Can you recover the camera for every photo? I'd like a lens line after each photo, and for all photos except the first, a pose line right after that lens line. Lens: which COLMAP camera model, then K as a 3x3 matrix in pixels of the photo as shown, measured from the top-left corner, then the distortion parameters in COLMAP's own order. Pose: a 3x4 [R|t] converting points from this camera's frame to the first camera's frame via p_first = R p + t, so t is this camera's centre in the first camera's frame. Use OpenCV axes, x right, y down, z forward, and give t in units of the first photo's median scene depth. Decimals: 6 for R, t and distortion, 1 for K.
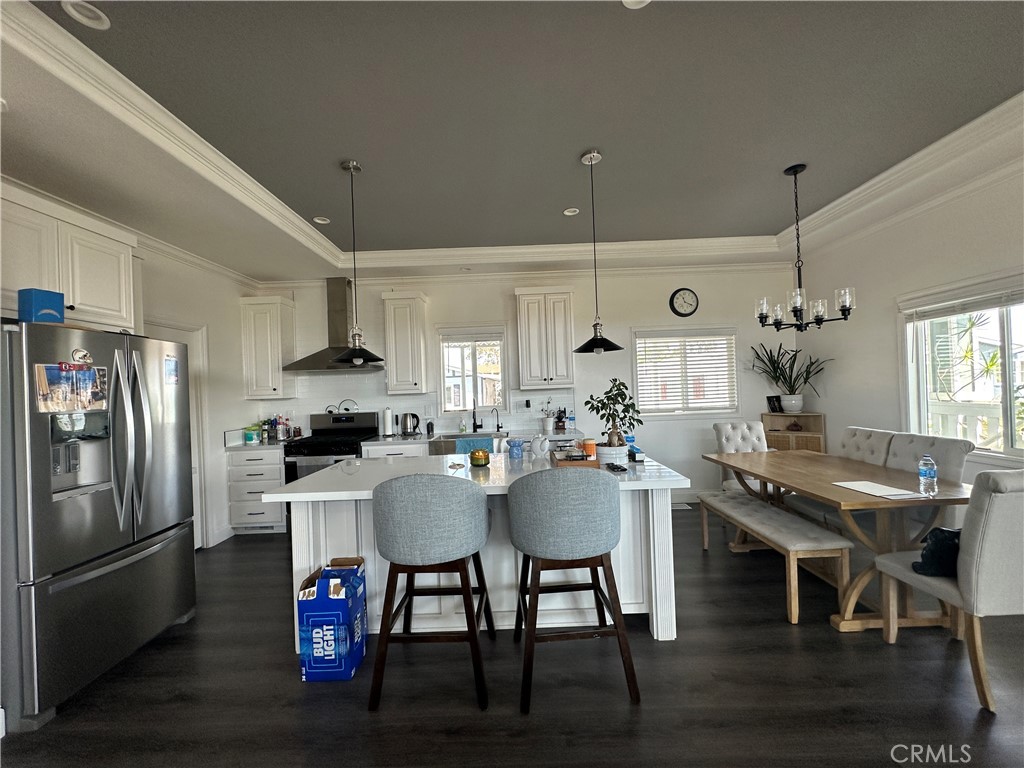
lens RADIAL K [[409.3, 0, 517.0], [0, 409.3, 383.9], [0, 0, 1]] dist [0.000805, 0.000106]
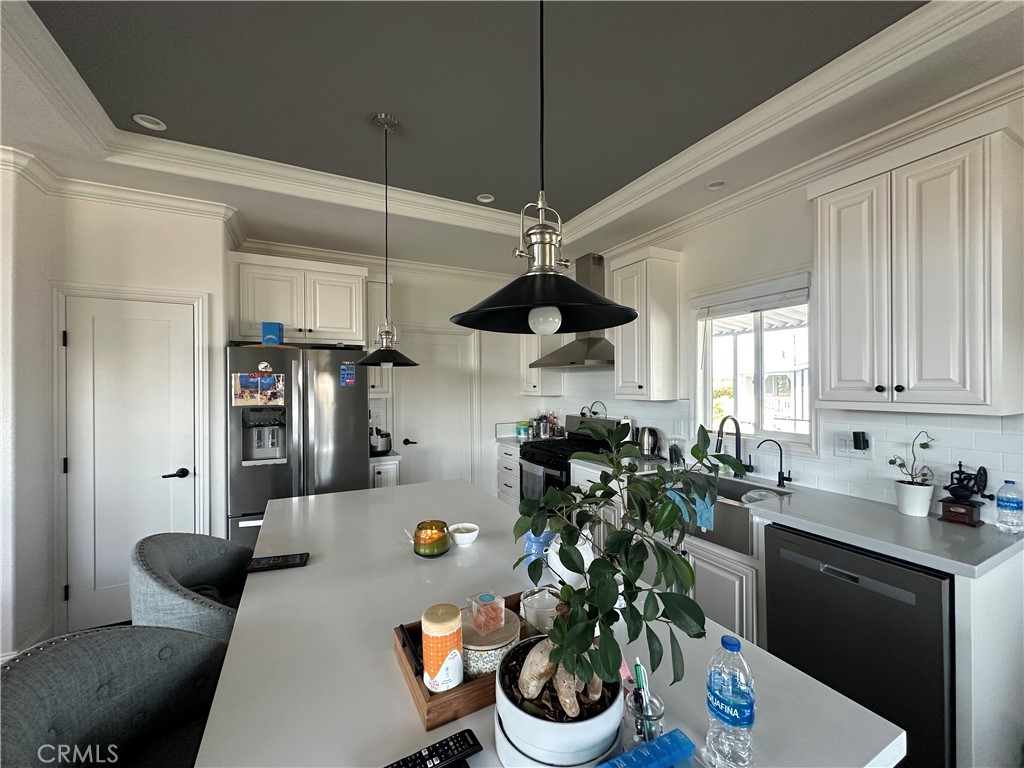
lens RADIAL K [[409.3, 0, 516.9], [0, 409.3, 383.9], [0, 0, 1]] dist [0.000805, 0.000106]
pose [[0.461551, 0.034581, -0.886440, 0.263415], [-0.003886, 0.999309, 0.036962, -0.028884], [0.887105, -0.013615, 0.461366, 0.505455]]
